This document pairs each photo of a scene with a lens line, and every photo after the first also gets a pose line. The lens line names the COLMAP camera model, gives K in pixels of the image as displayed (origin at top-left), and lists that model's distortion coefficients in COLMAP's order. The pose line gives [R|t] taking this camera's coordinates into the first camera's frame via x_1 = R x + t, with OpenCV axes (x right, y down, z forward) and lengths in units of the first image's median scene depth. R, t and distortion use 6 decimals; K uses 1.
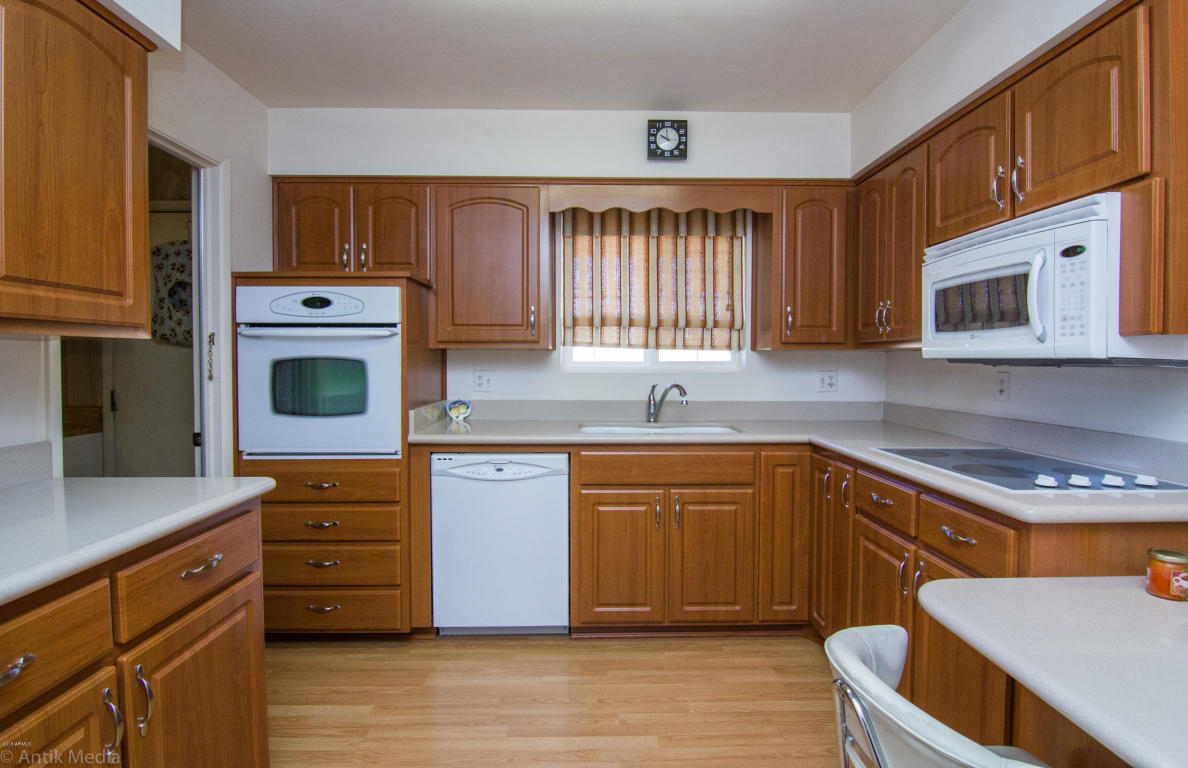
lens RADIAL K [[600.8, 0, 594.8], [0, 600.8, 375.0], [0, 0, 1]] dist [0.000003, -0.016488]
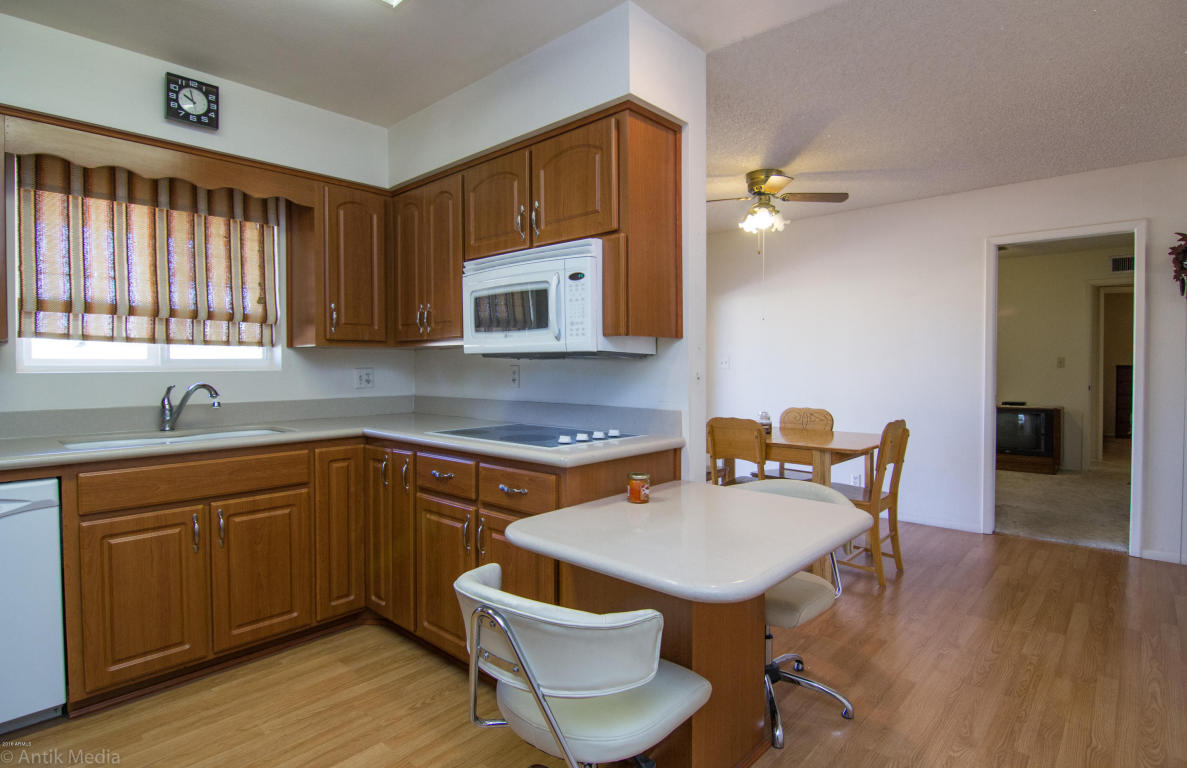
lens RADIAL K [[600.2, 0, 594.3], [0, 600.2, 375.0], [0, 0, 1]] dist [0.000003, -0.016488]
pose [[0.685281, -0.017979, 0.728057, -0.123122], [0.022880, 0.999733, 0.003152, 0.014010], [-0.727920, 0.014498, 0.685509, -0.007100]]
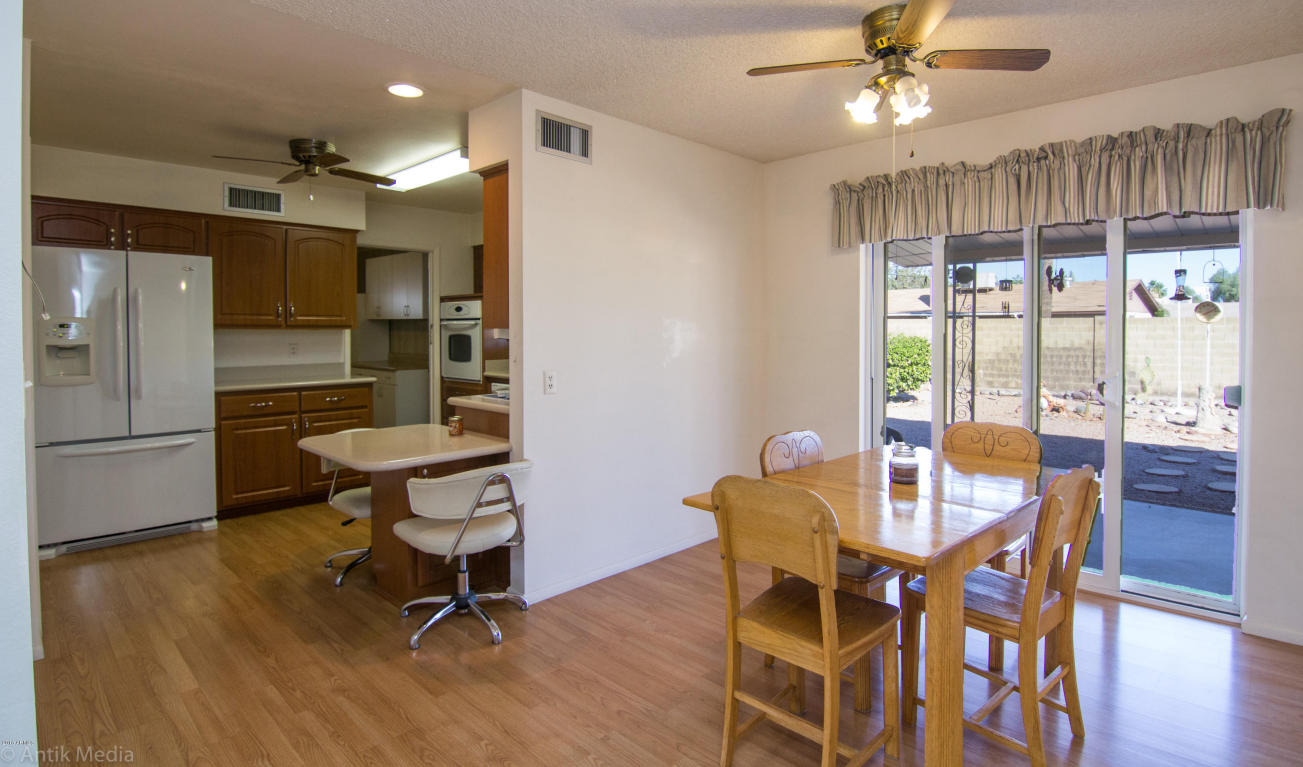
lens RADIAL K [[653.6, 0, 653.6], [0, 653.6, 337.3], [0, 0, 1]] dist [-0.018084, -0.000894]
pose [[0.709077, 0.007455, -0.705092, 1.633926], [-0.016350, 0.999849, -0.005871, -0.015641], [0.704942, 0.015691, 0.709092, -0.166561]]
